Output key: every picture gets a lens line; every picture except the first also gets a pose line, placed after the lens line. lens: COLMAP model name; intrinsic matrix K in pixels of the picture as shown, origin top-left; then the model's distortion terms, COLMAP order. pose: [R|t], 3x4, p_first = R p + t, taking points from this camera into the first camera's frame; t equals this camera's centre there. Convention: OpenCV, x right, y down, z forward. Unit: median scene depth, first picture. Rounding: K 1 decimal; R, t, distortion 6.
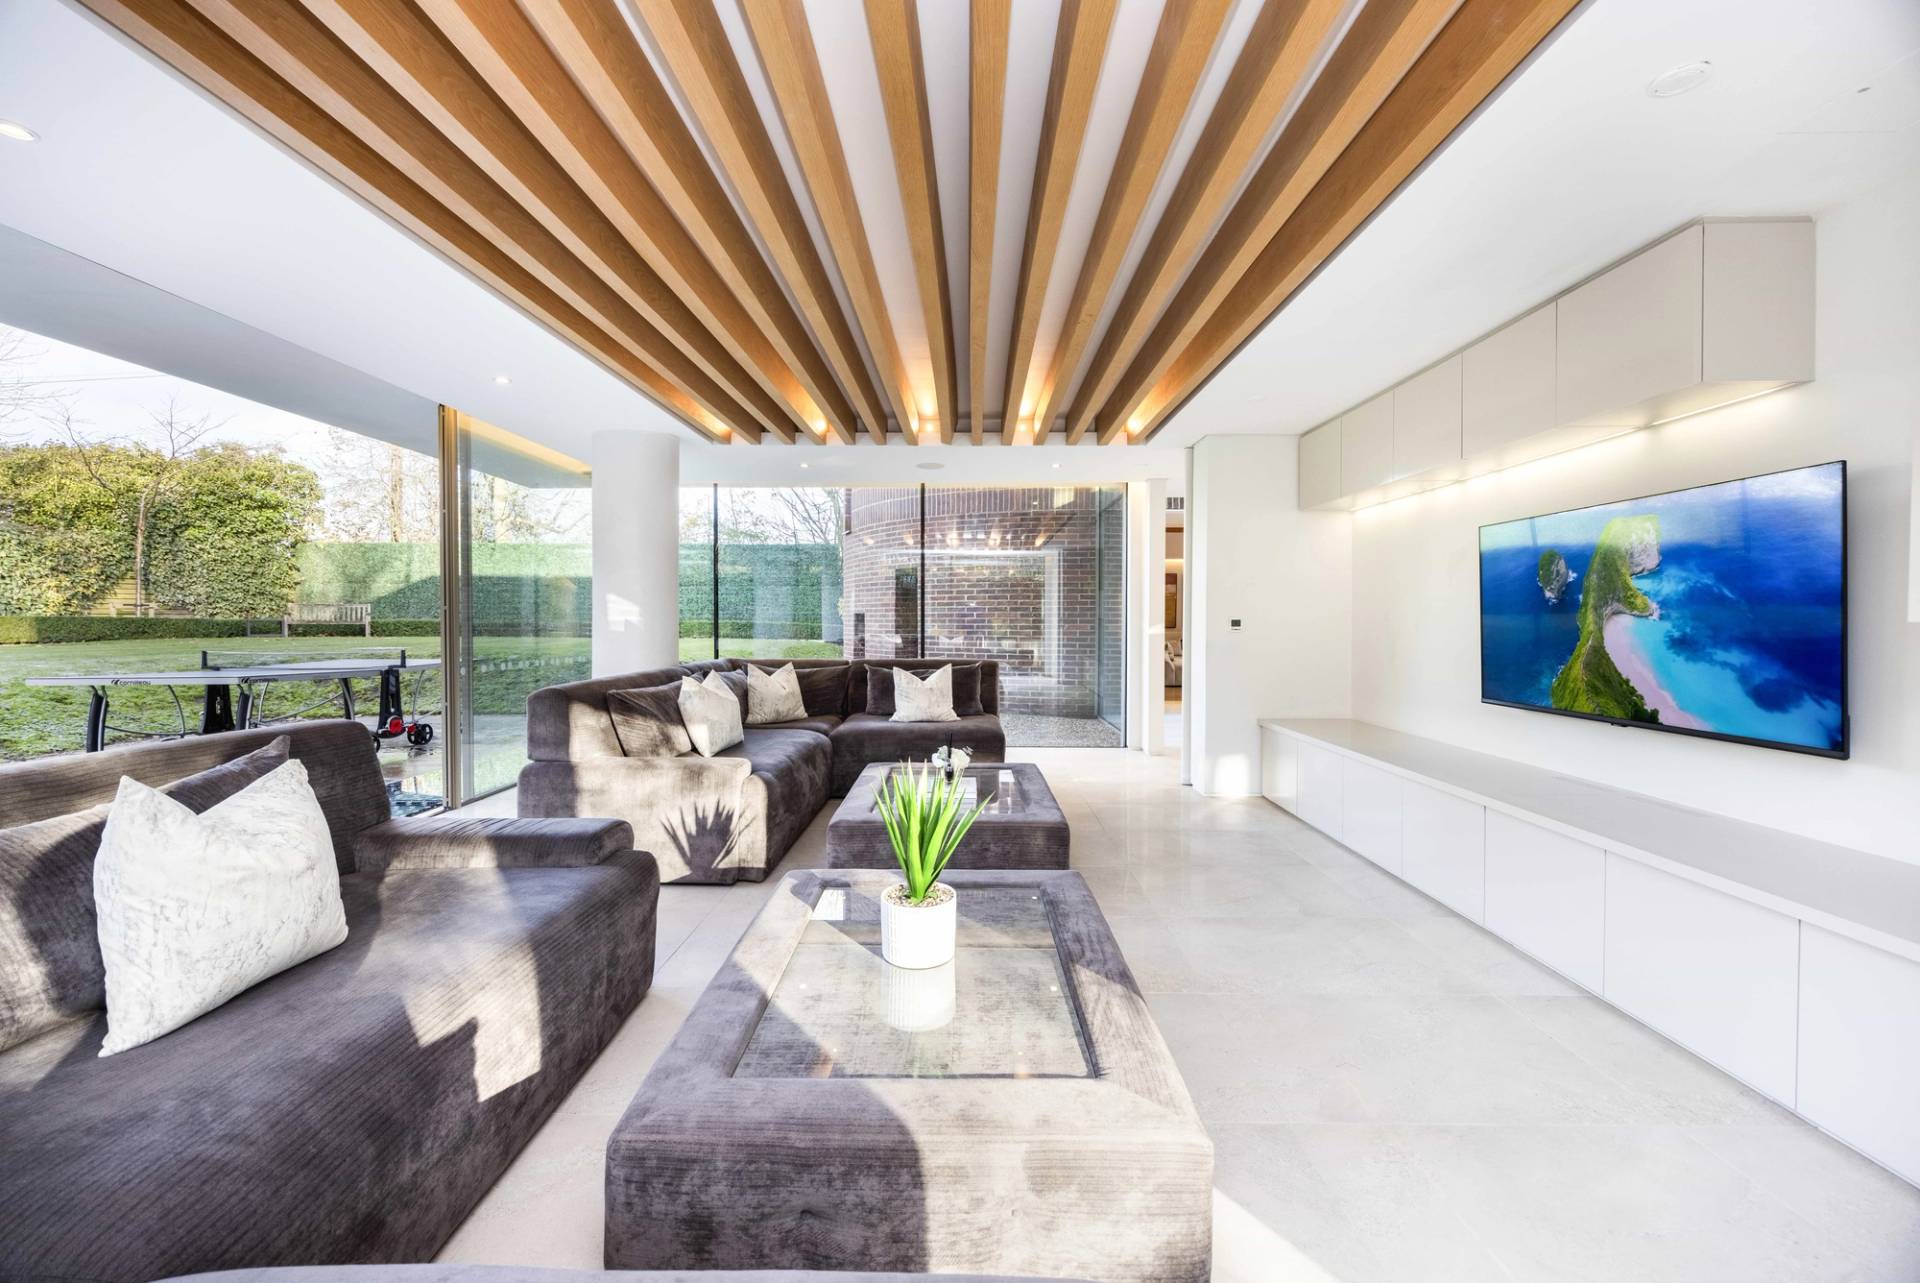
lens RADIAL K [[734.1, 0, 961.2], [0, 734.1, 626.4], [0, 0, 1]] dist [0.000578, 0.000060]
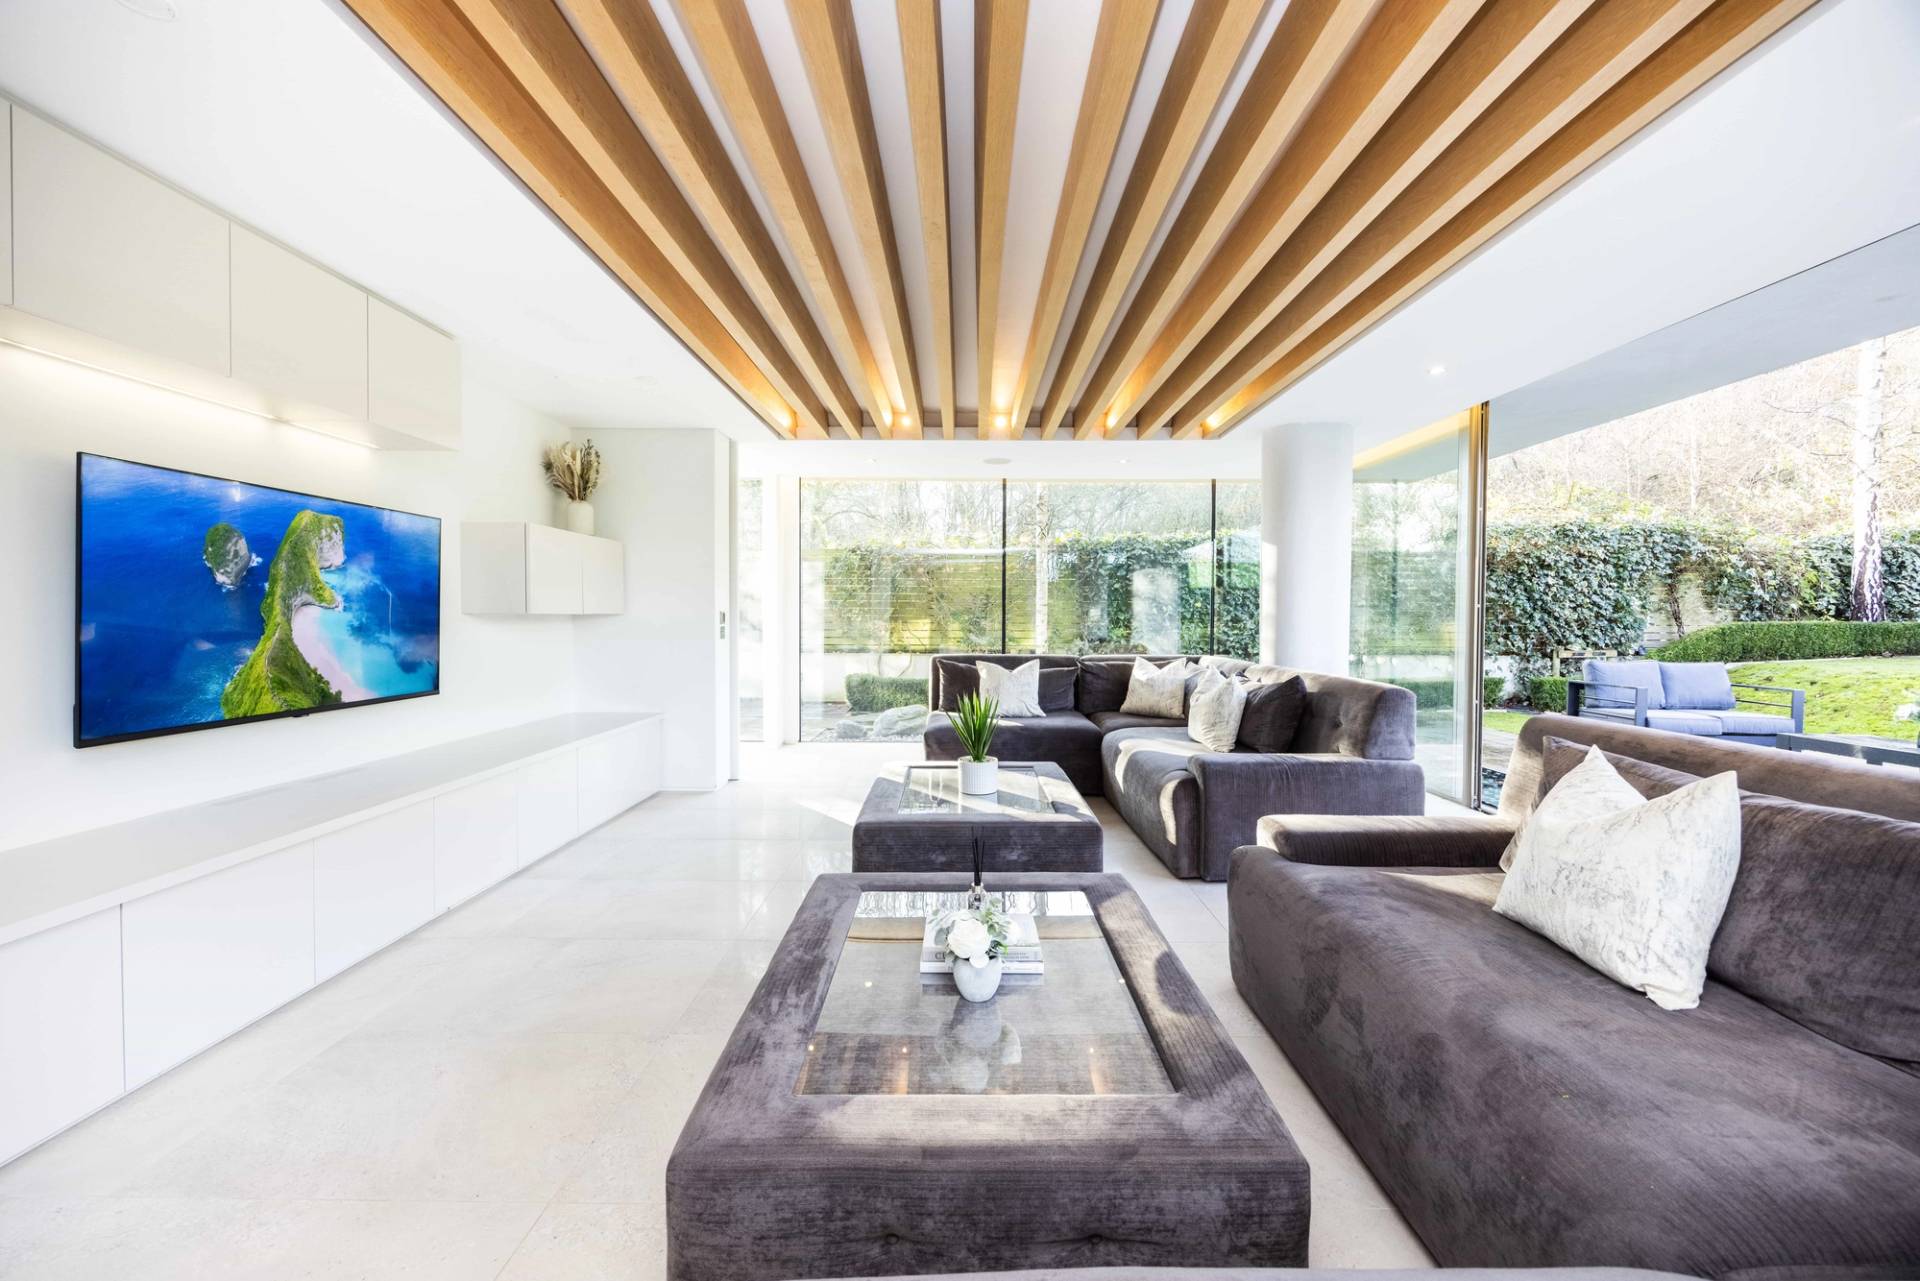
lens RADIAL K [[734.1, 0, 955.7], [0, 734.1, 629.6], [0, 0, 1]] dist [0.000578, 0.000060]
pose [[-0.999951, -0.001809, -0.009703, 0.009598], [-0.002080, 0.999606, 0.028001, -0.012982], [0.009649, 0.028020, -0.999561, 1.956548]]
